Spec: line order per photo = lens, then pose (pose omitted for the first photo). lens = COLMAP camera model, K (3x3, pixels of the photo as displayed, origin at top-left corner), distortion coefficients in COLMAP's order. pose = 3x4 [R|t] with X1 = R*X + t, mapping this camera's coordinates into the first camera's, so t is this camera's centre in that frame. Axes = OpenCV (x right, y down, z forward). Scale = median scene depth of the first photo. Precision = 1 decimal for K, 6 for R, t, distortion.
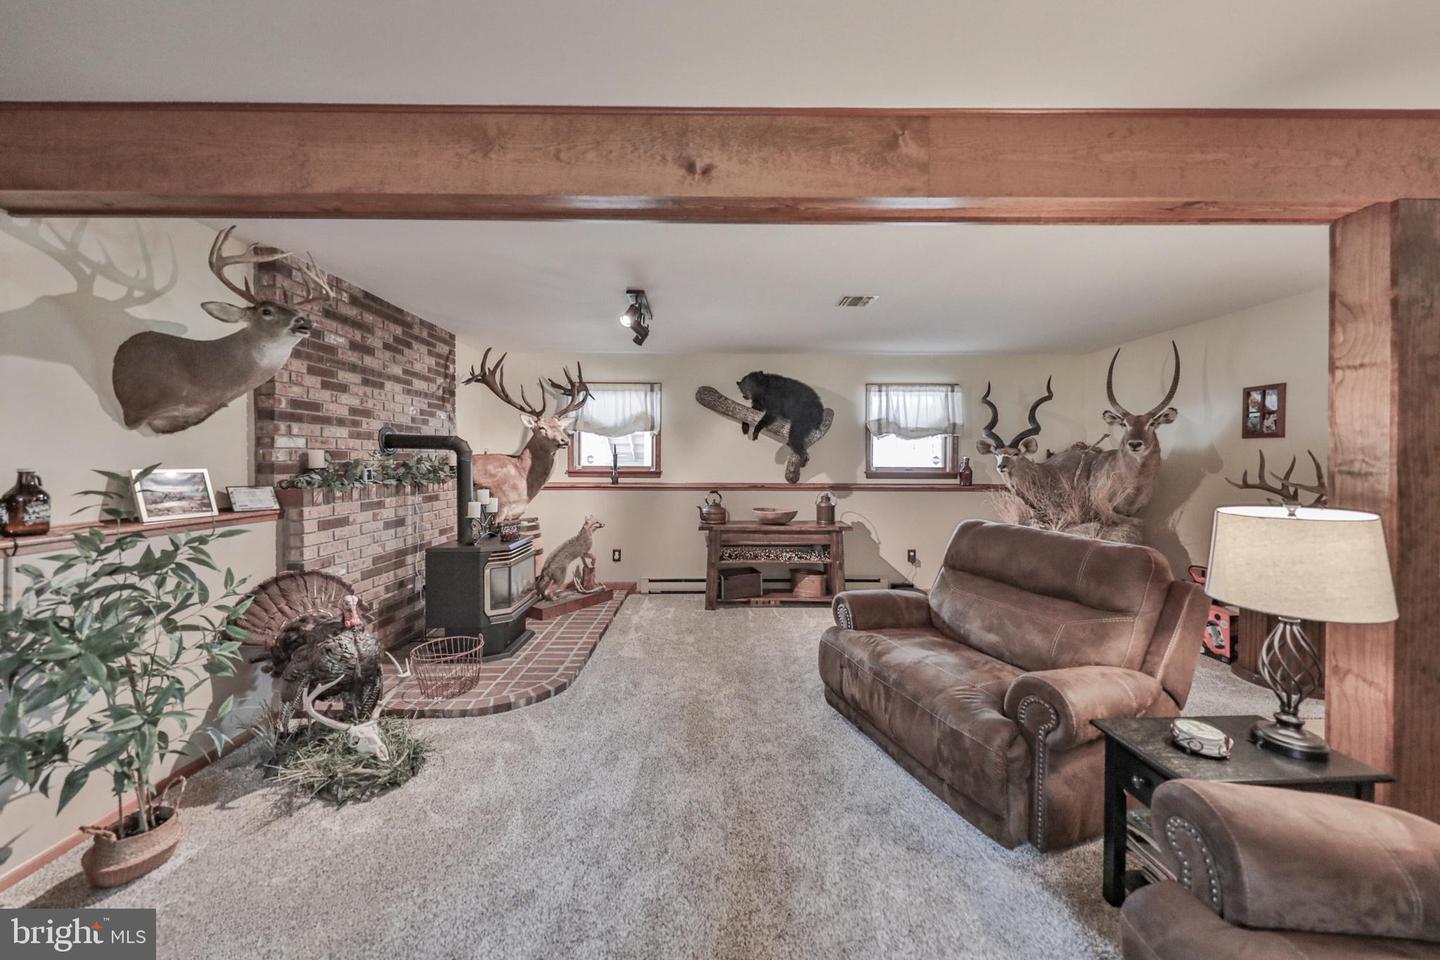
lens RADIAL K [[494.7, 0, 718.3], [0, 494.7, 462.7], [0, 0, 1]] dist [0.000566, 0.000033]
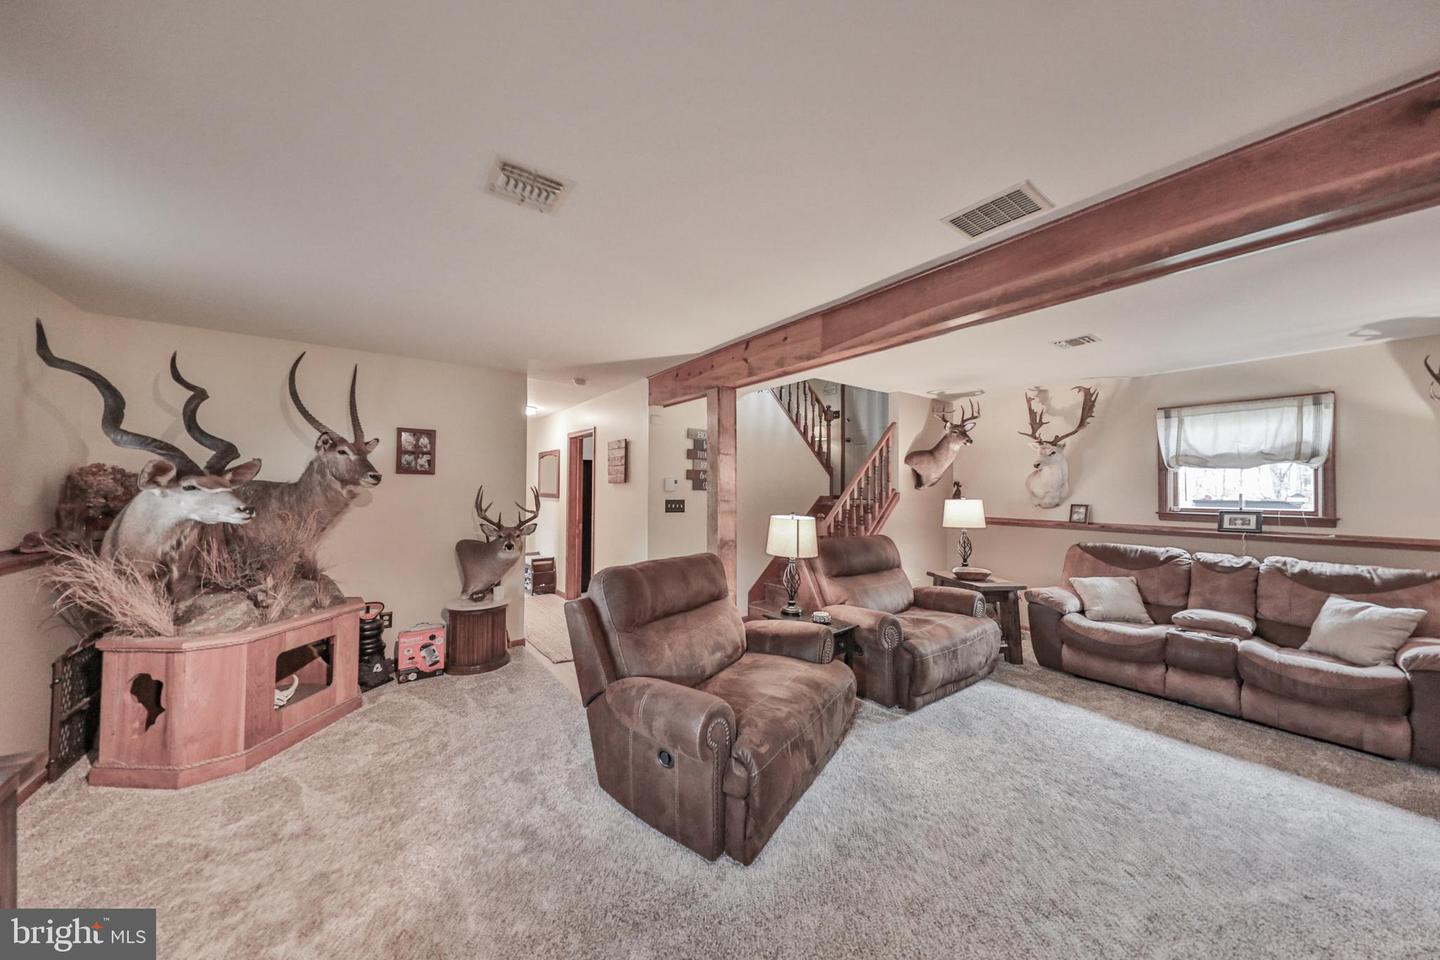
lens RADIAL K [[481.2, 0, 716.4], [0, 481.2, 484.0], [0, 0, 1]] dist [0.000907, -0.000069]
pose [[-0.600233, 0.002145, 0.799822, -0.170477], [0.000175, 0.999997, -0.002551, -0.019303], [-0.799825, -0.001391, -0.600232, 0.871303]]
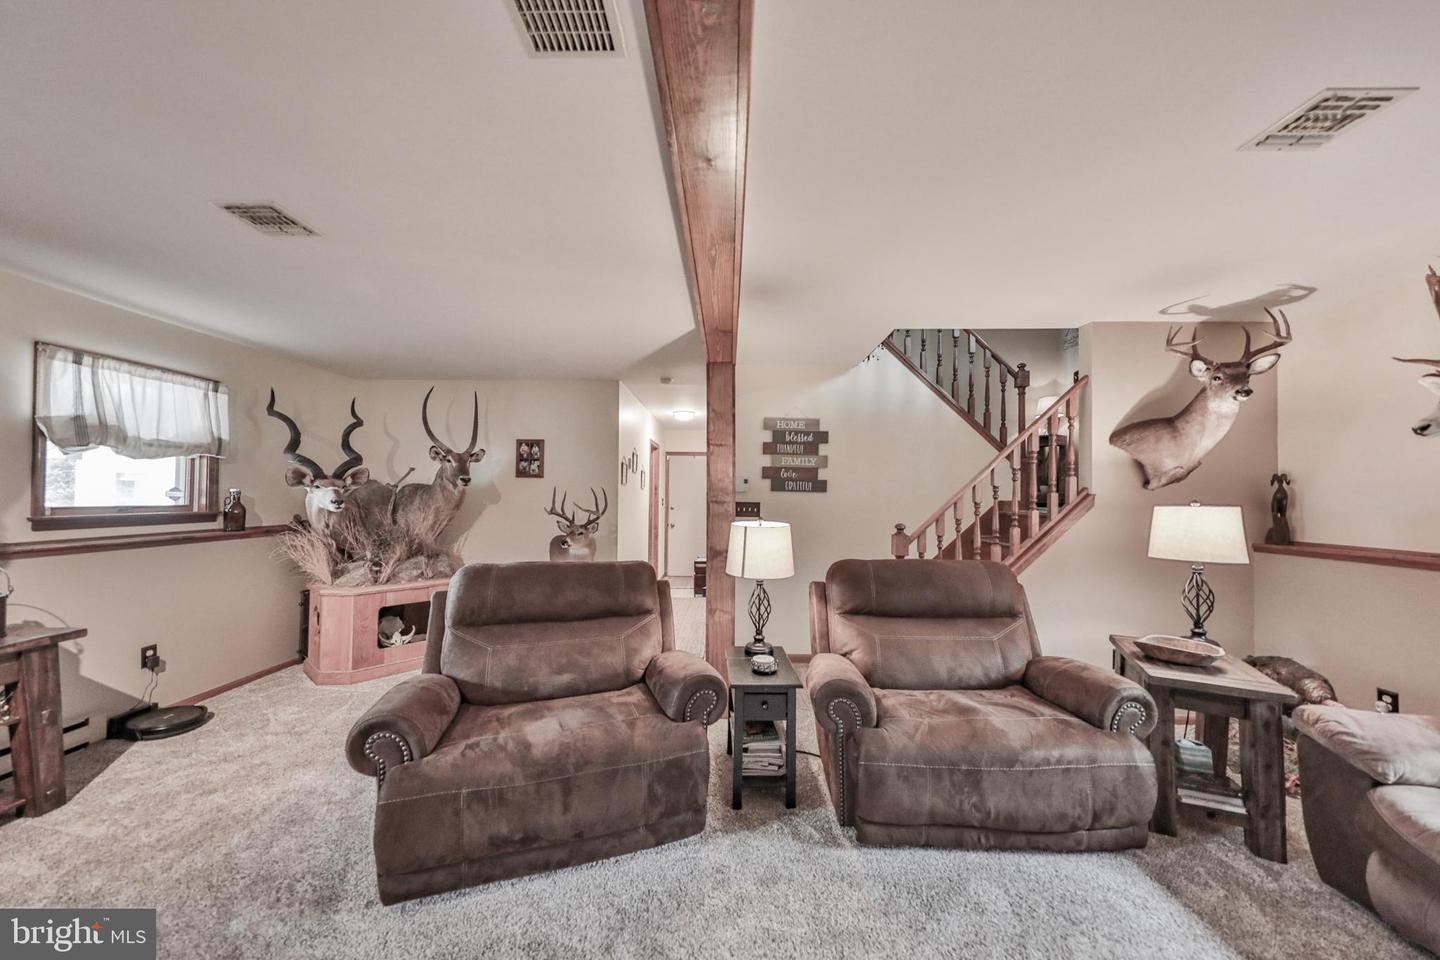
lens RADIAL K [[507.8, 0, 719.3], [0, 507.8, 490.8], [0, 0, 1]] dist [-0.002559, -0.000396]
pose [[0.012134, 0.004949, 0.999914, -0.232963], [0.003155, 0.999983, -0.004988, -0.004554], [-0.999921, 0.003215, 0.012118, 0.359139]]
